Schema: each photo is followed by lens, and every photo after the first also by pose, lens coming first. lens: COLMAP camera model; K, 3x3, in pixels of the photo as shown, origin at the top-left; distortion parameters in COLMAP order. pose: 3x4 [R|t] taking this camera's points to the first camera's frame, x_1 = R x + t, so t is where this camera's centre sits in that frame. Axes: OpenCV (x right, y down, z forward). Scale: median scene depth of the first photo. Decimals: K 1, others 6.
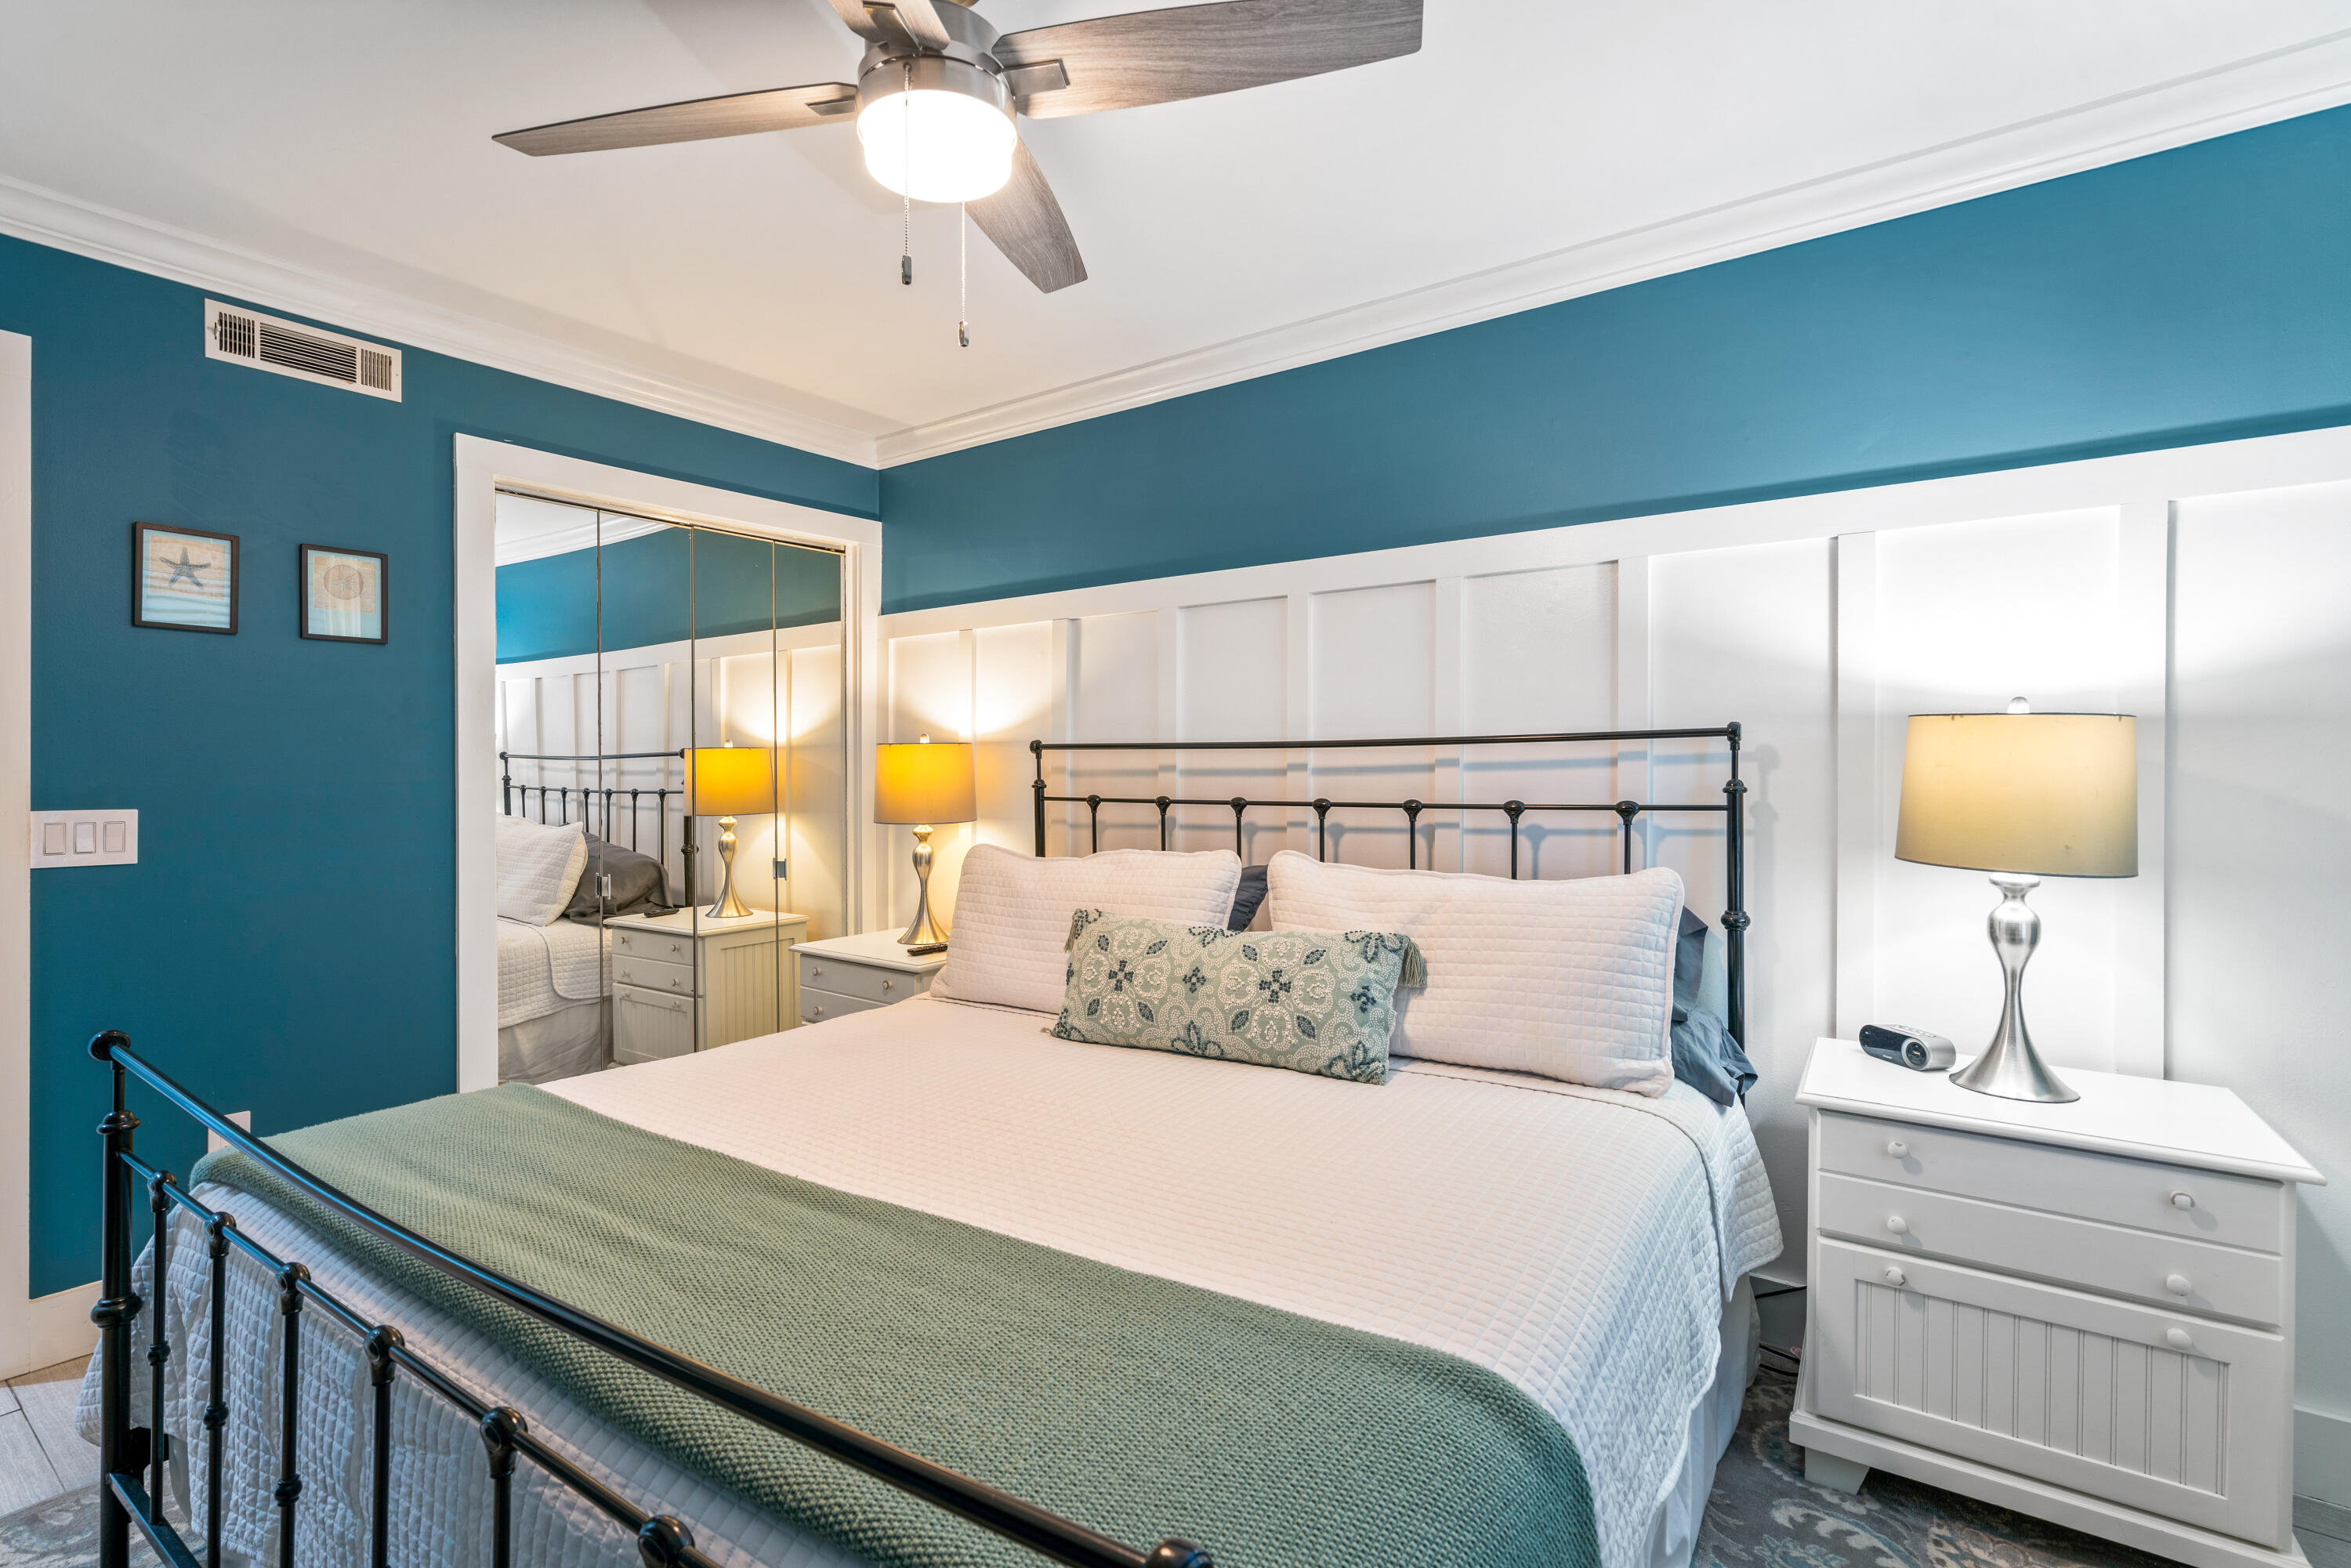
lens RADIAL K [[1087.3, 0, 1148.5], [0, 1087.3, 778.2], [0, 0, 1]] dist [-0.000673, 0.001278]
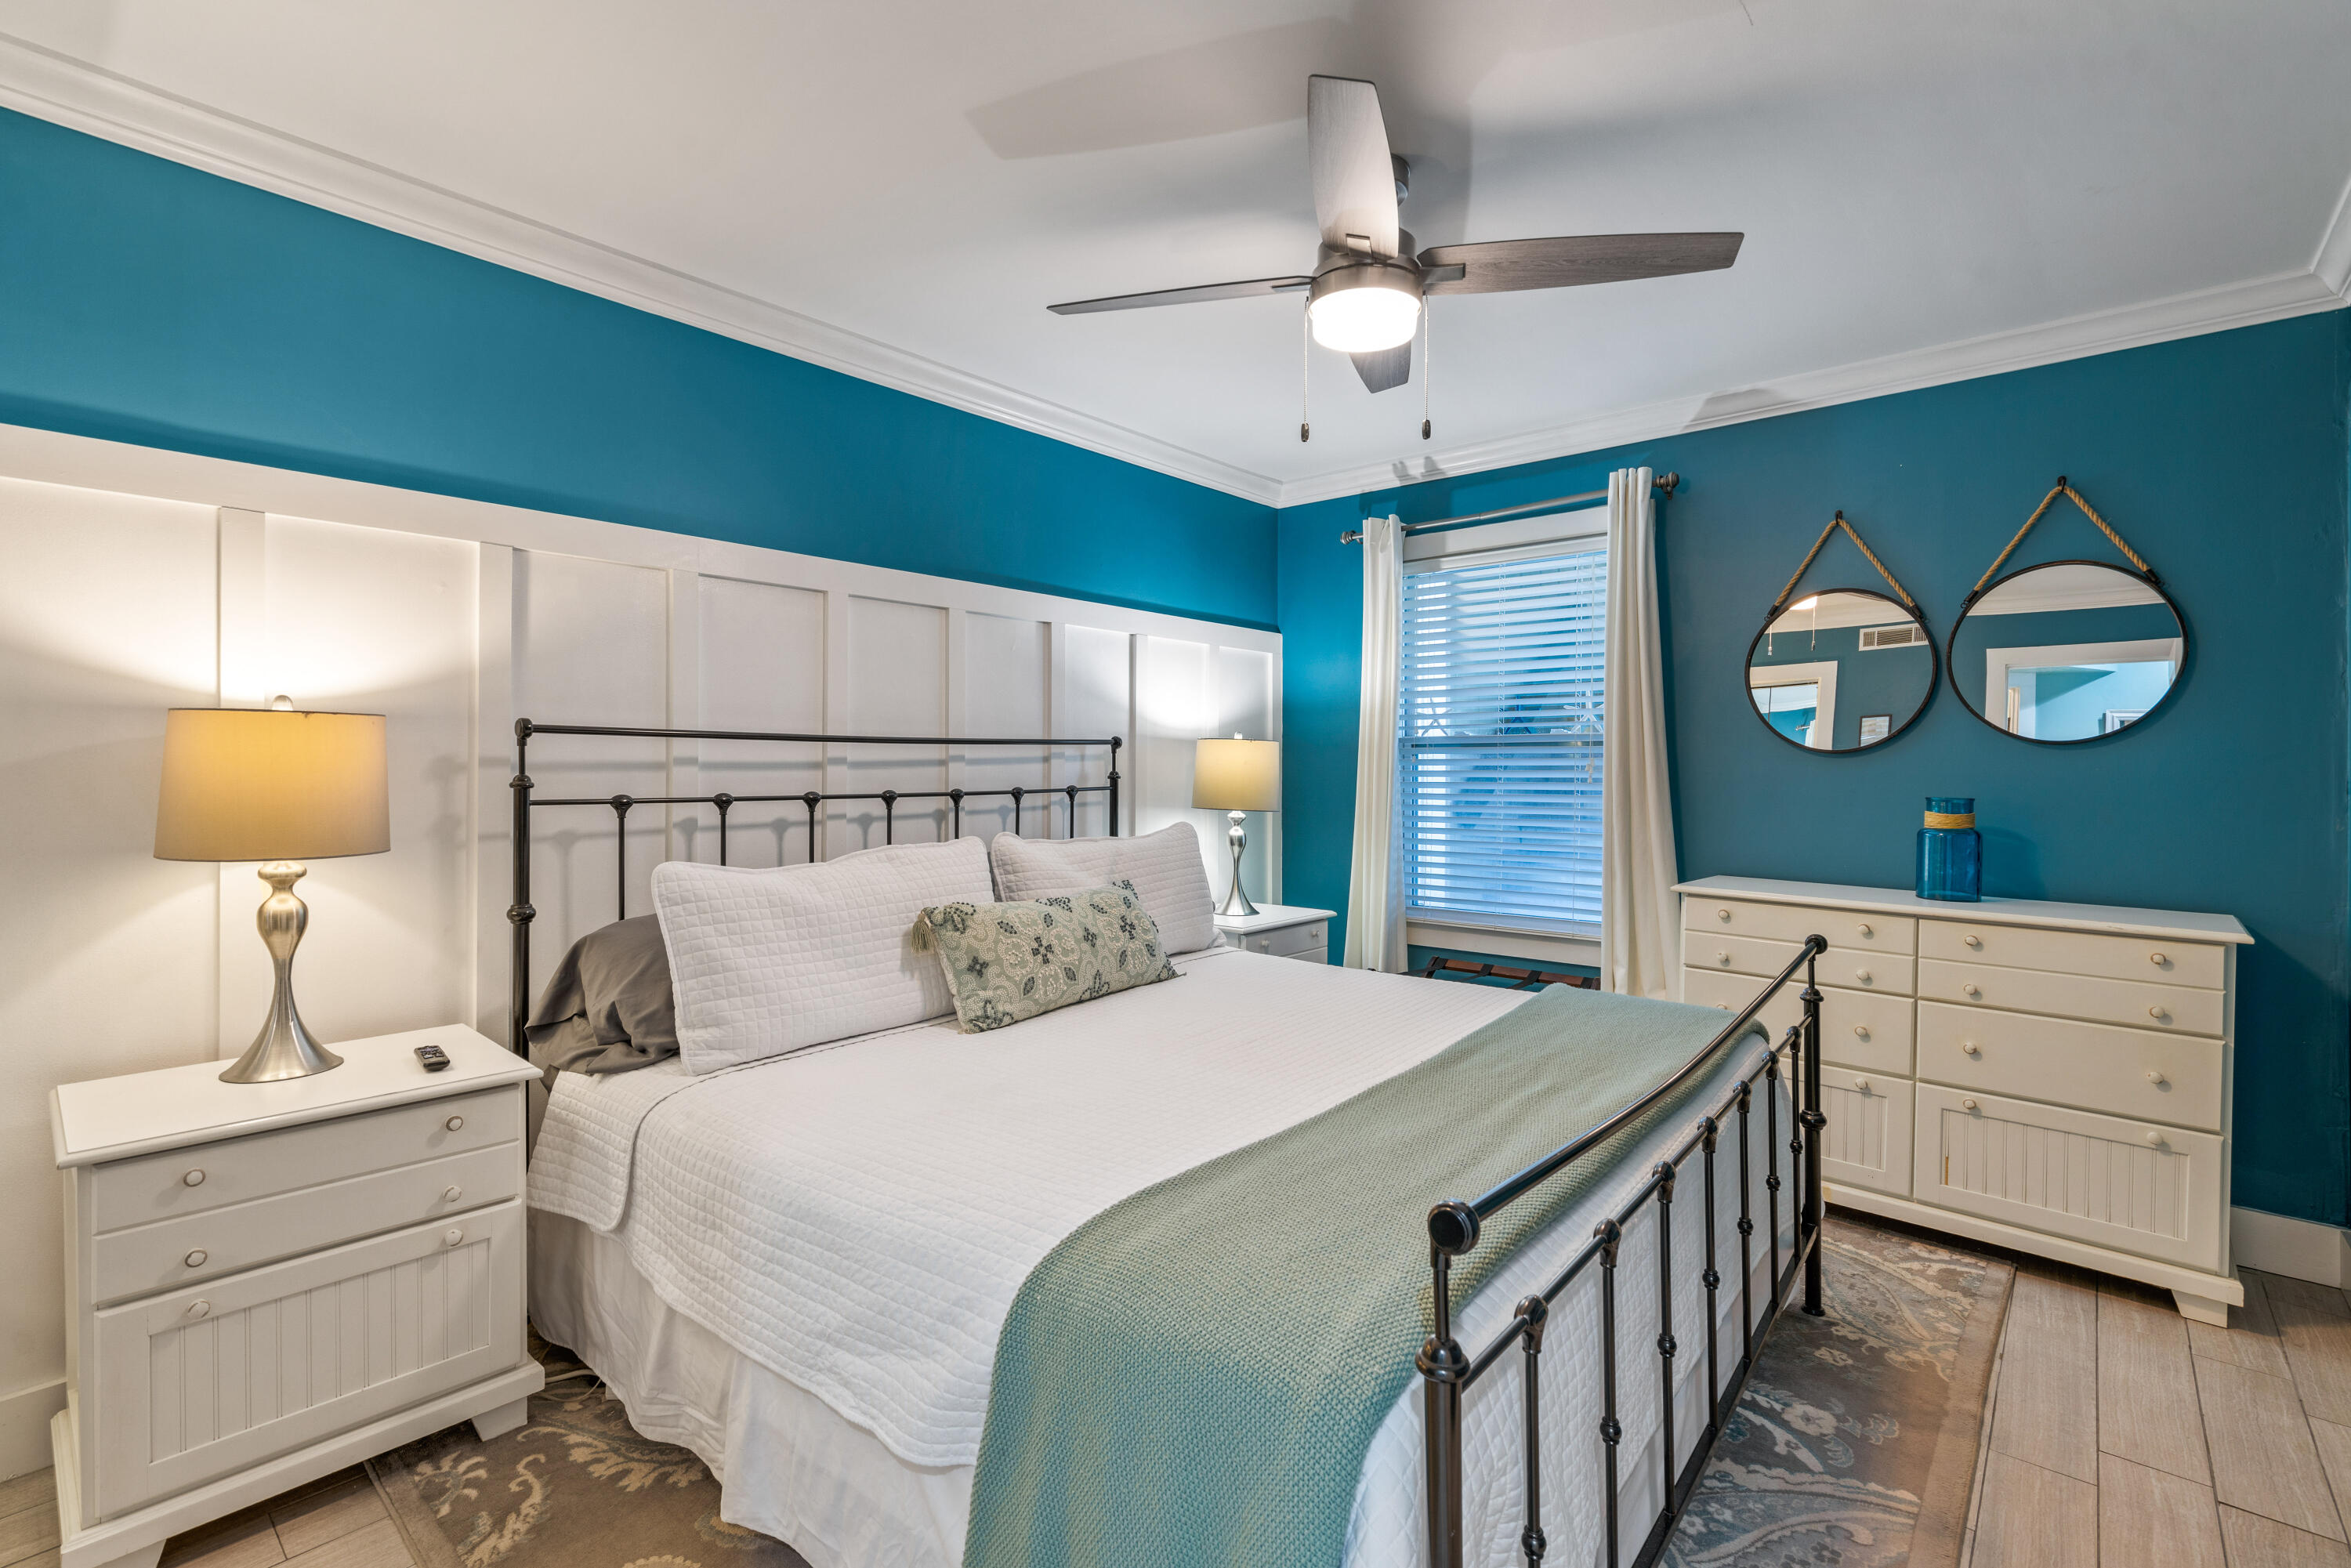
lens RADIAL K [[1087.3, 0, 1148.5], [0, 1087.3, 778.2], [0, 0, 1]] dist [-0.000673, 0.001278]
pose [[0.095262, -0.010104, 0.995401, -0.759729], [0.003505, 0.999946, 0.009815, -0.002728], [-0.995446, 0.002553, 0.095293, 0.536334]]
